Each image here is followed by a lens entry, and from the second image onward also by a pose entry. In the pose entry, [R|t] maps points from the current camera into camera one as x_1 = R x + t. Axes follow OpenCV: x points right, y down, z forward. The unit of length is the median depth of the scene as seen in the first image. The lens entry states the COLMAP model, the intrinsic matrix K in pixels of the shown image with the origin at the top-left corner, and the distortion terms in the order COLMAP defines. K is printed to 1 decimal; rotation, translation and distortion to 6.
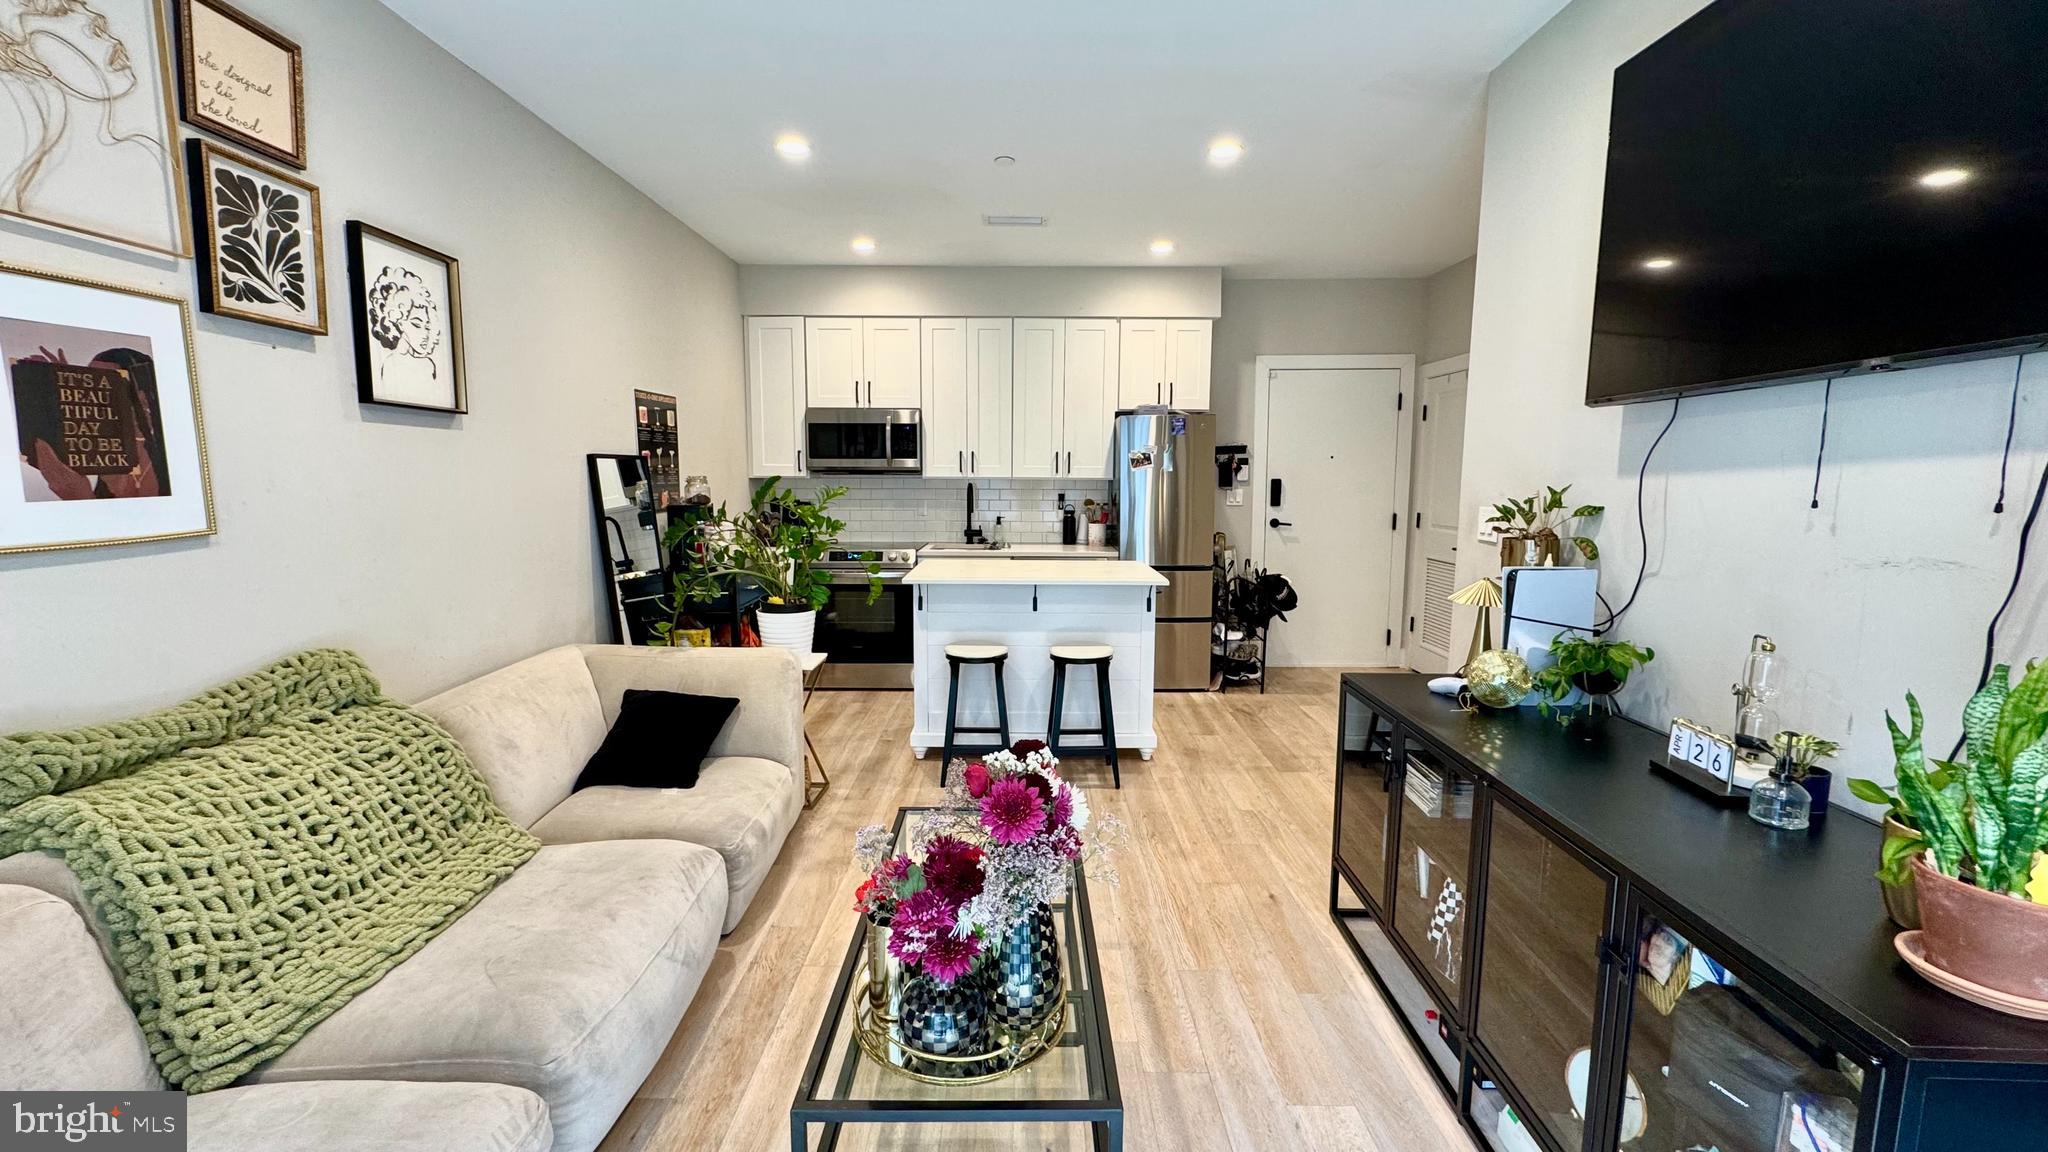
lens RADIAL K [[815.2, 0, 1024.0], [0, 815.2, 576.0], [0, 0, 1]] dist [-0.002316, -0.000072]
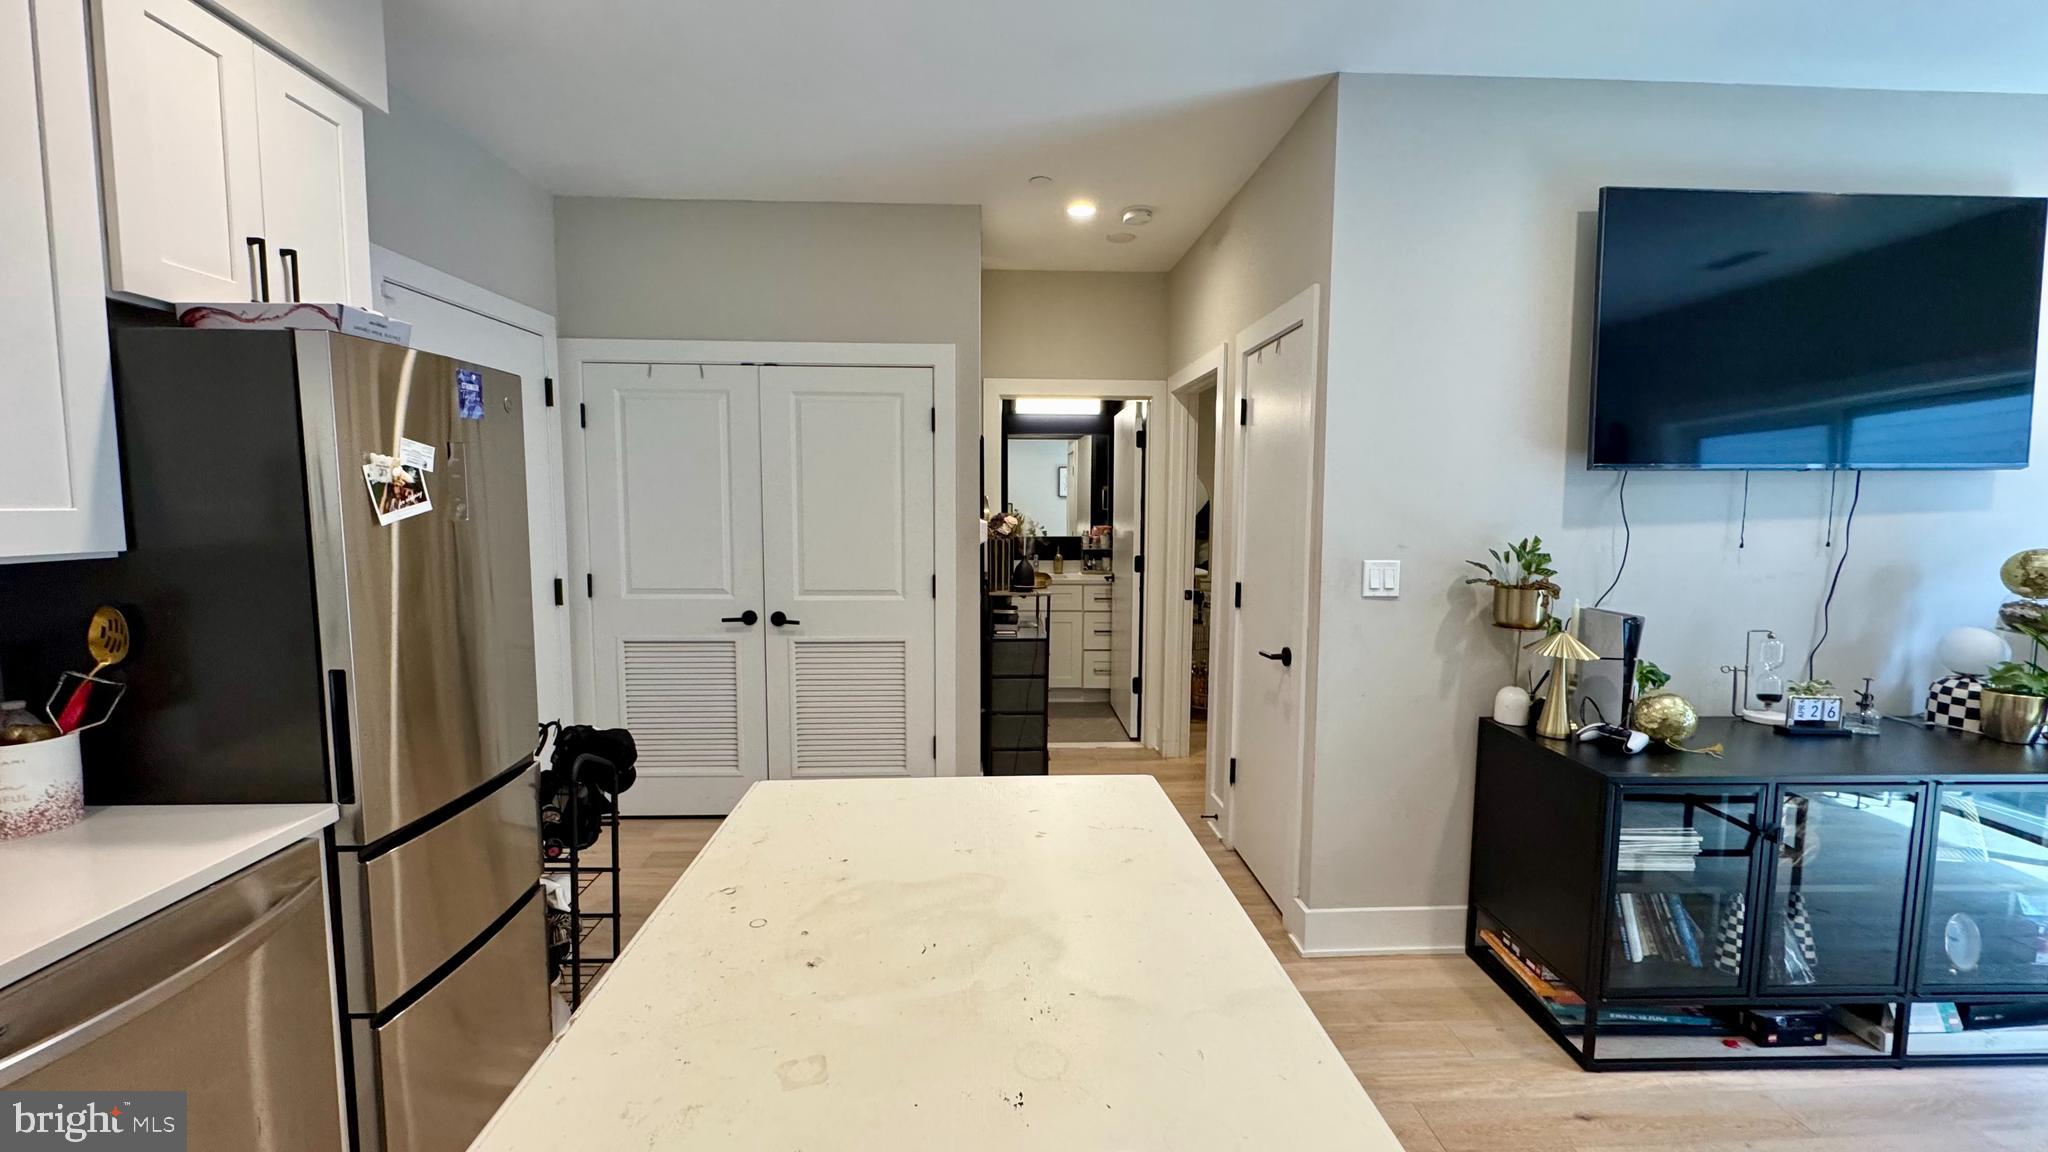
lens RADIAL K [[815.2, 0, 1024.0], [0, 815.2, 576.0], [0, 0, 1]] dist [-0.002316, -0.000072]
pose [[-0.053631, -0.094915, 0.994040, -0.171933], [0.117608, 0.987943, 0.100679, -0.106607], [-0.991611, 0.122307, -0.041822, 0.740797]]
